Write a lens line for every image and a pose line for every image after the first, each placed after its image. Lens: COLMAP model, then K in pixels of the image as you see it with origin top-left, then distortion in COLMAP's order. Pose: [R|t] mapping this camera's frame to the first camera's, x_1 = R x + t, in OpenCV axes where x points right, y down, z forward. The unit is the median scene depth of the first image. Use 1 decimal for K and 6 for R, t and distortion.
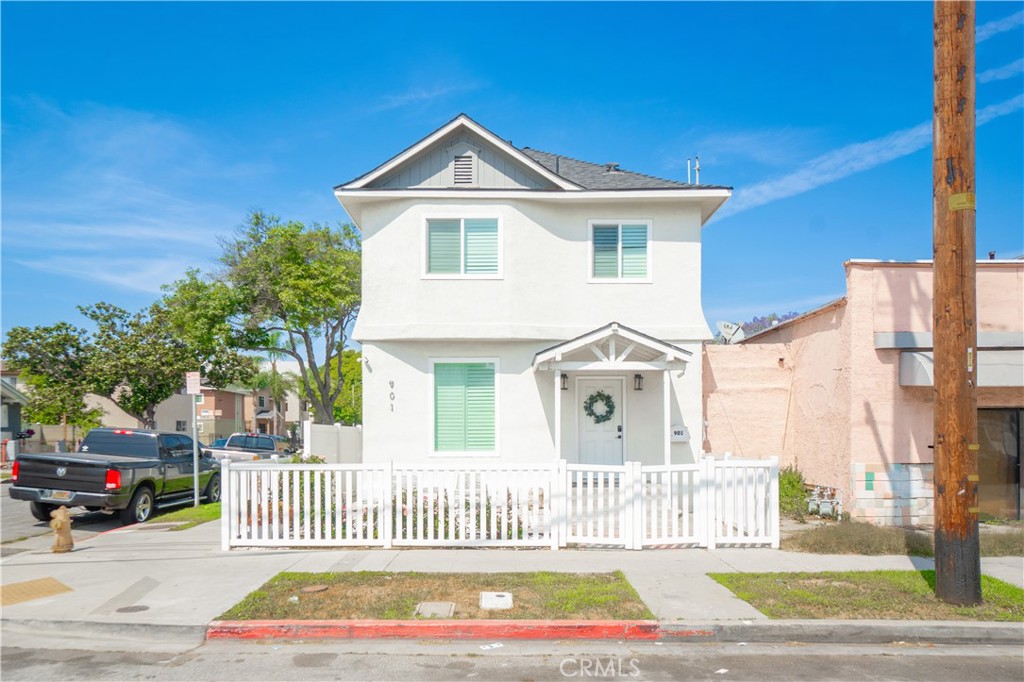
lens RADIAL K [[714.1, 0, 518.2], [0, 714.1, 429.3], [0, 0, 1]] dist [0.007641, 0.001225]
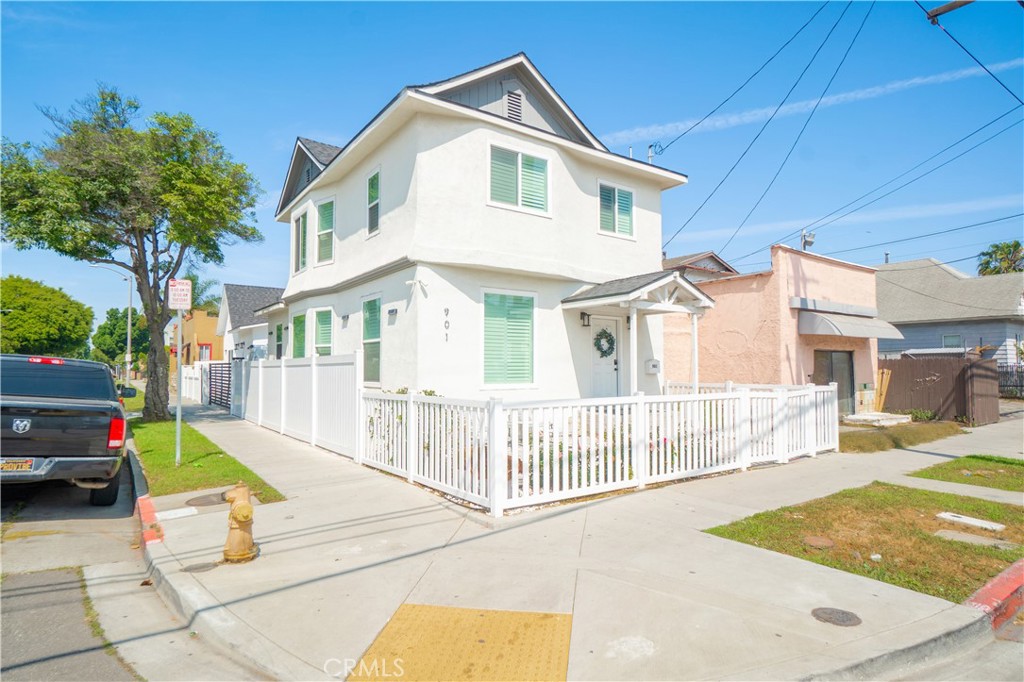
lens RADIAL K [[562.1, 0, 511.6], [0, 562.1, 346.5], [0, 0, 1]] dist [-0.023247, 0.004913]
pose [[0.816295, 0.025399, 0.577076, -0.534954], [-0.002609, 0.999185, -0.040287, 0.010640], [-0.577629, 0.031380, 0.815696, 0.366683]]
